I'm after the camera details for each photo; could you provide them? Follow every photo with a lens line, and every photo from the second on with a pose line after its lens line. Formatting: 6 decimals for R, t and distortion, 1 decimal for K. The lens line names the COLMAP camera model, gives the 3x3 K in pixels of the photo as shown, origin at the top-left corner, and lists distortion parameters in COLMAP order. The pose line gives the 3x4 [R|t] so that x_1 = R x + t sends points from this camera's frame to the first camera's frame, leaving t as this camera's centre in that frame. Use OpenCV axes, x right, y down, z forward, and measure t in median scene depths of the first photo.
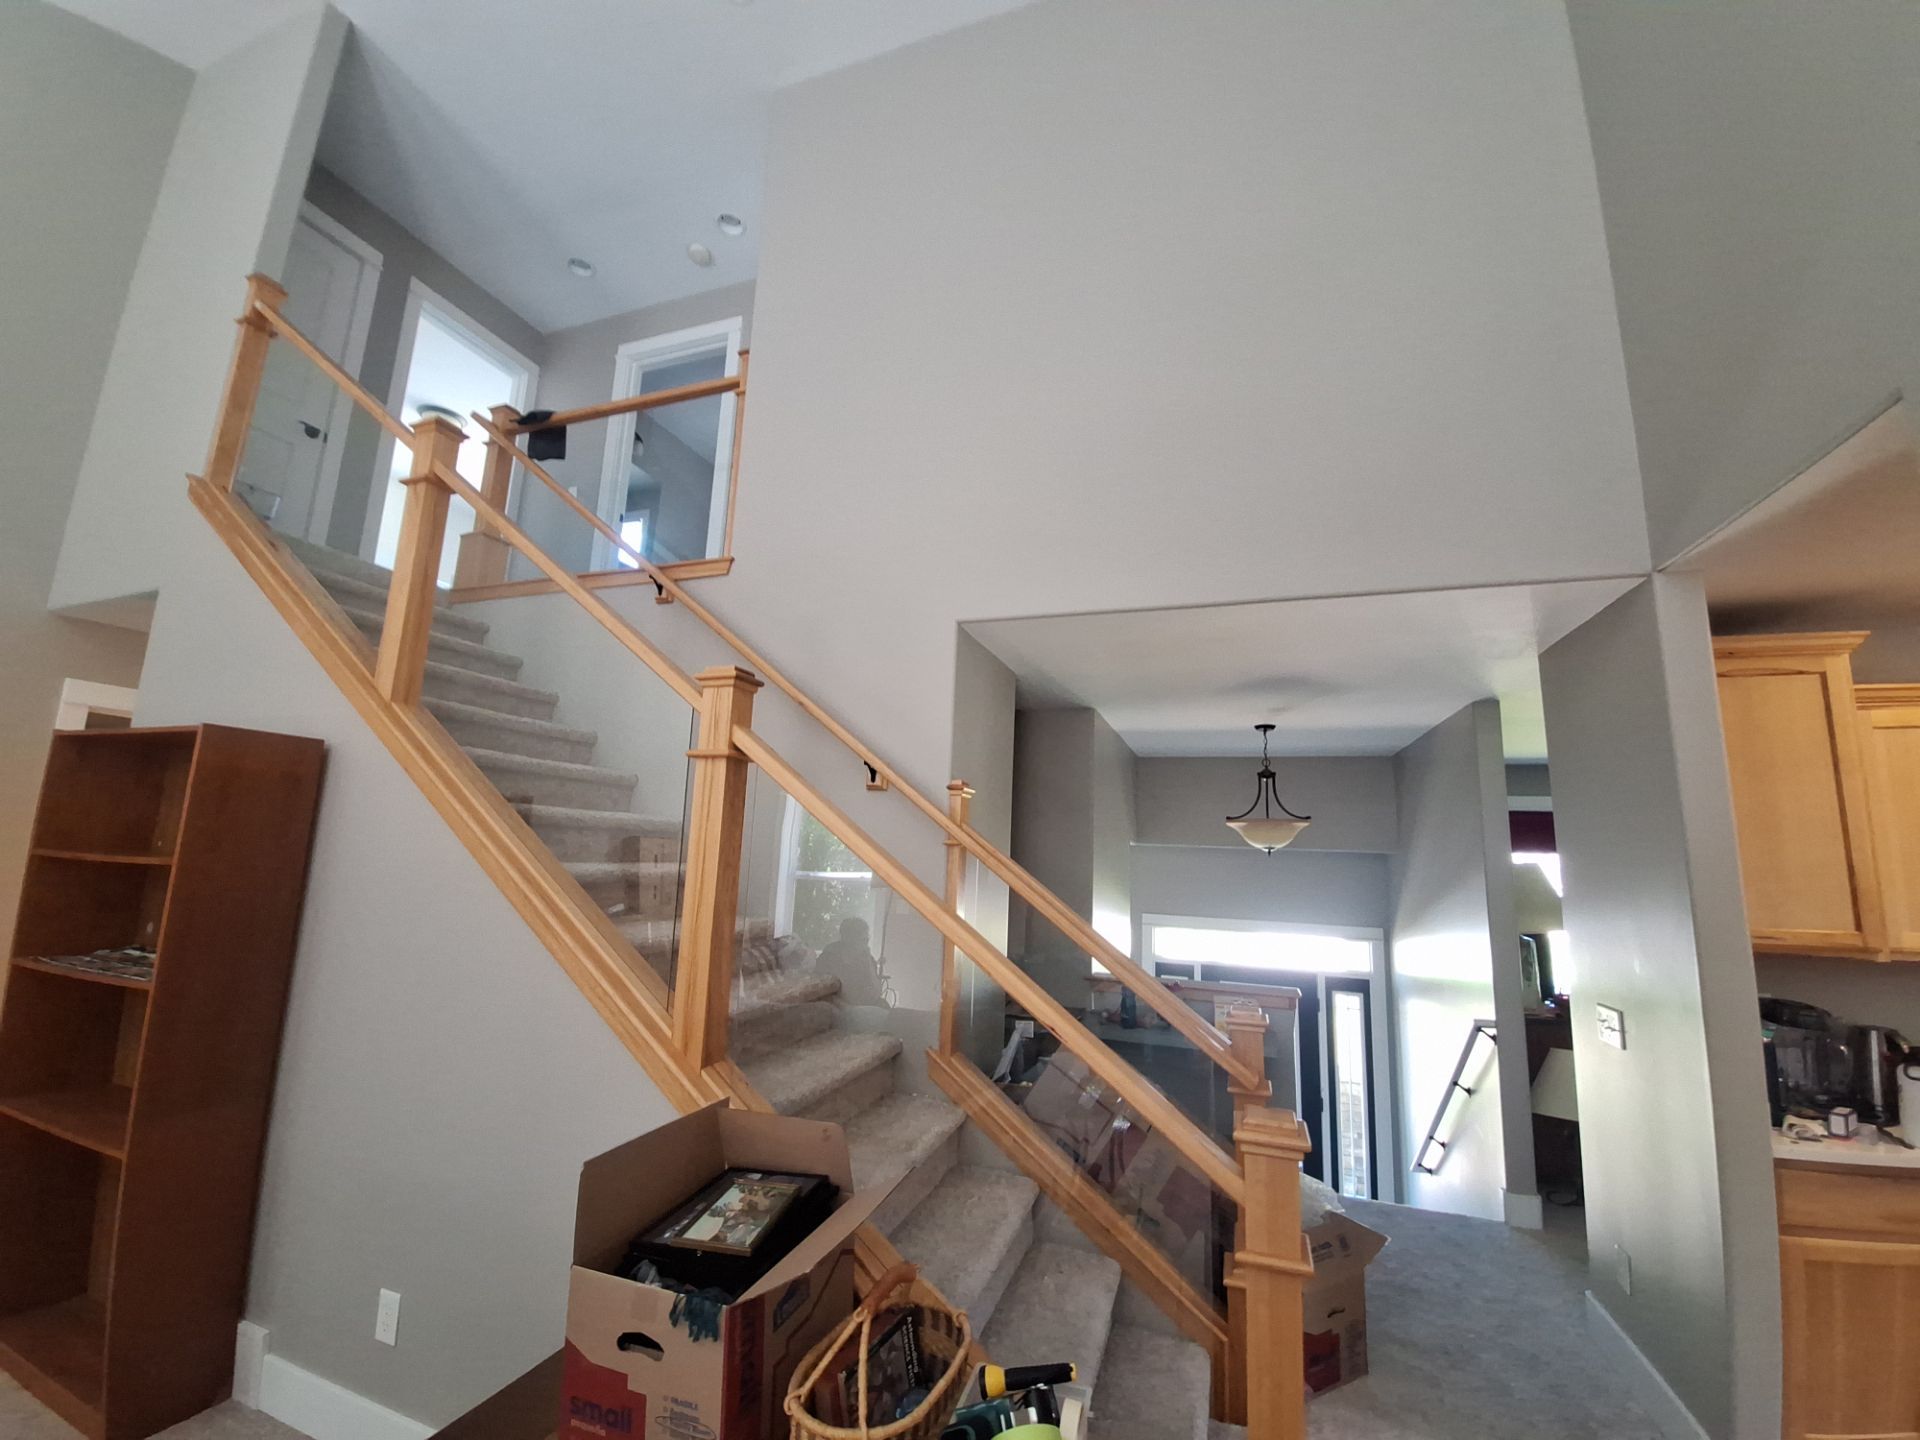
lens RADIAL K [[751.6, 0, 959.1], [0, 751.6, 722.1], [0, 0, 1]] dist [-0.017375, -0.004479]
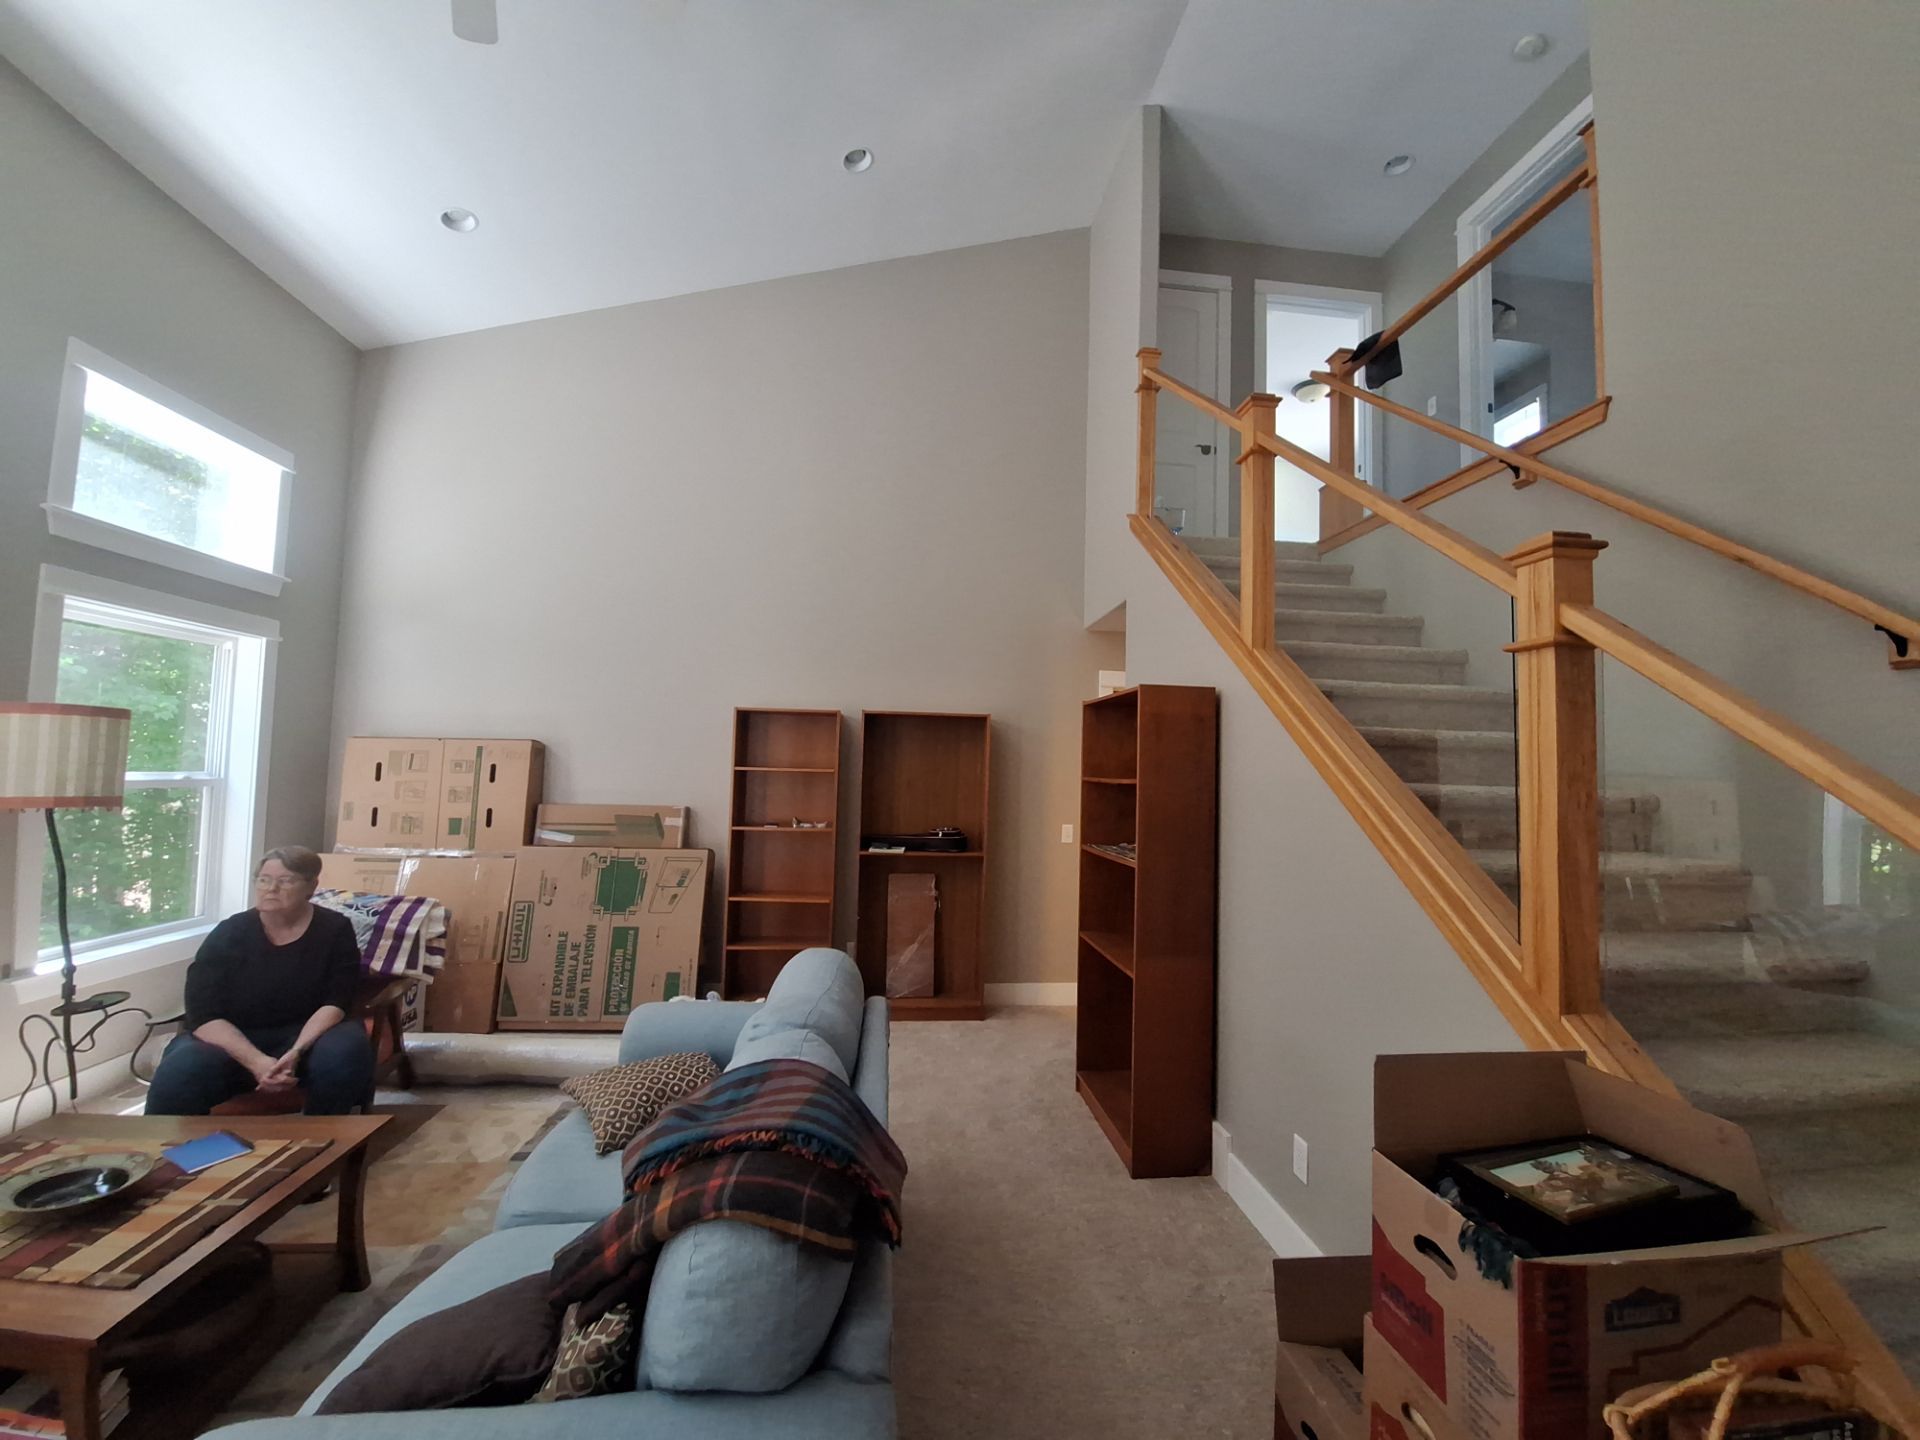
lens RADIAL K [[751.6, 0, 960.1], [0, 751.6, 723.1], [0, 0, 1]] dist [-0.017375, -0.004479]
pose [[0.427562, -0.072138, -0.901103, 0.114636], [0.143066, 0.989648, -0.011344, 0.041312], [0.892593, -0.124067, 0.433457, 0.059540]]
